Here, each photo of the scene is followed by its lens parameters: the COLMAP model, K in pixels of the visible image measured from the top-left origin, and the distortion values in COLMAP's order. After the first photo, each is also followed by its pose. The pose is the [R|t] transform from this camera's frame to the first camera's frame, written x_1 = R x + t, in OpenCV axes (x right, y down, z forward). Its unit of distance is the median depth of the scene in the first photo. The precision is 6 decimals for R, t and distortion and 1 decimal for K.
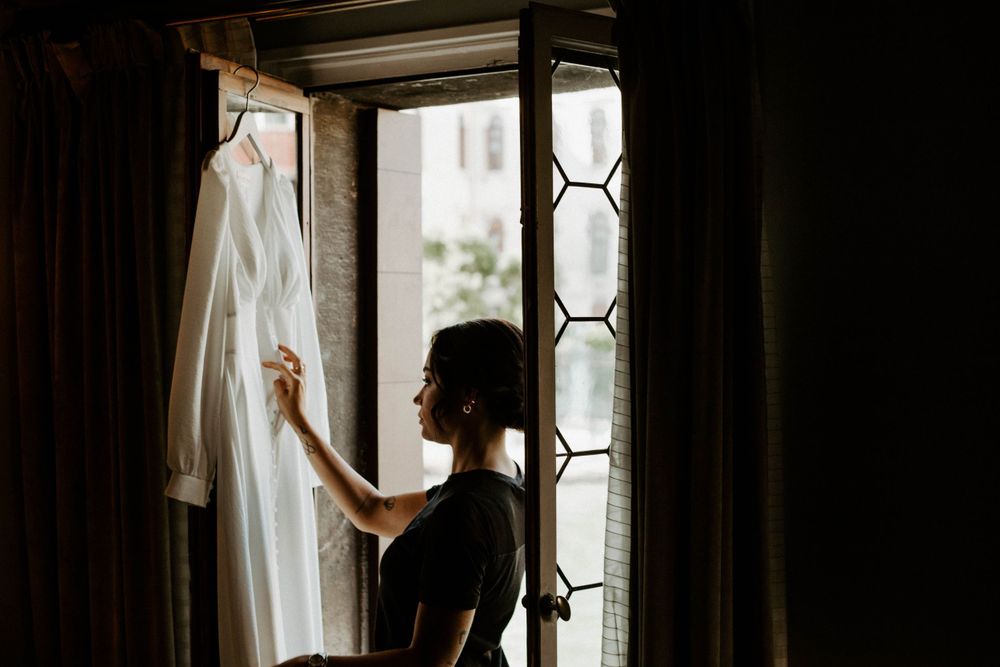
lens RADIAL K [[1547.0, 0, 500.0], [0, 1547.0, 333.5], [0, 0, 1]] dist [-0.131821, 0.020937]
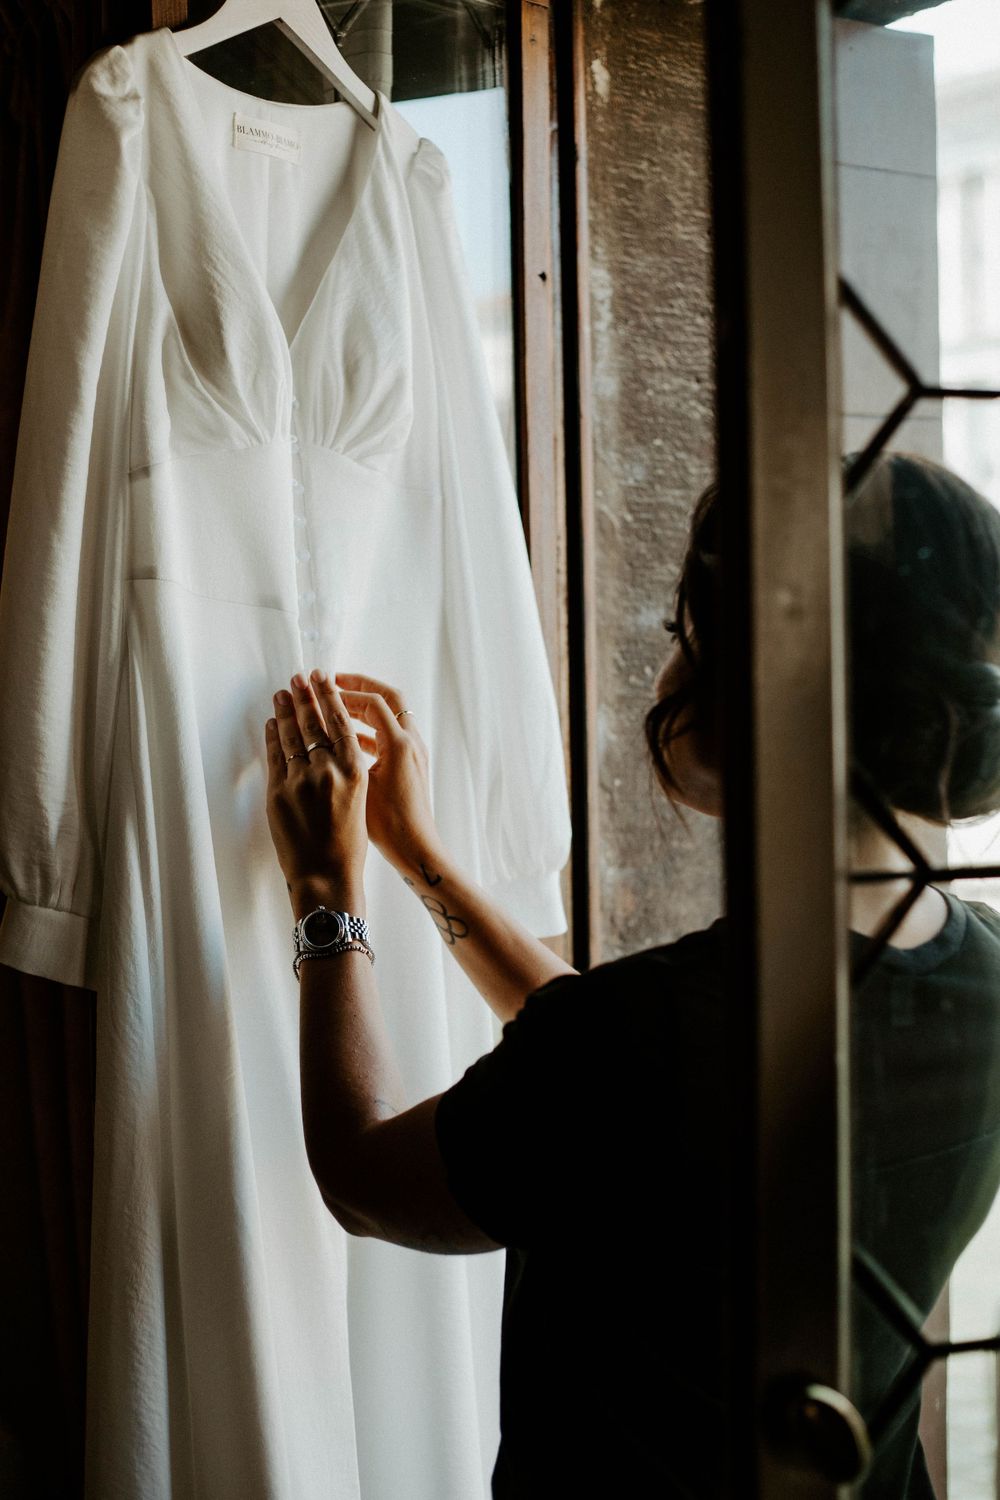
lens RADIAL K [[2320.6, 0, 500.0], [0, 2320.6, 750.0], [0, 0, 1]] dist [-0.131821, 0.020937]
pose [[0.903861, 0.001856, -0.427823, 0.111871], [0.011586, 0.999518, 0.028813, 0.030924], [0.427670, -0.031000, 0.903403, 0.425696]]
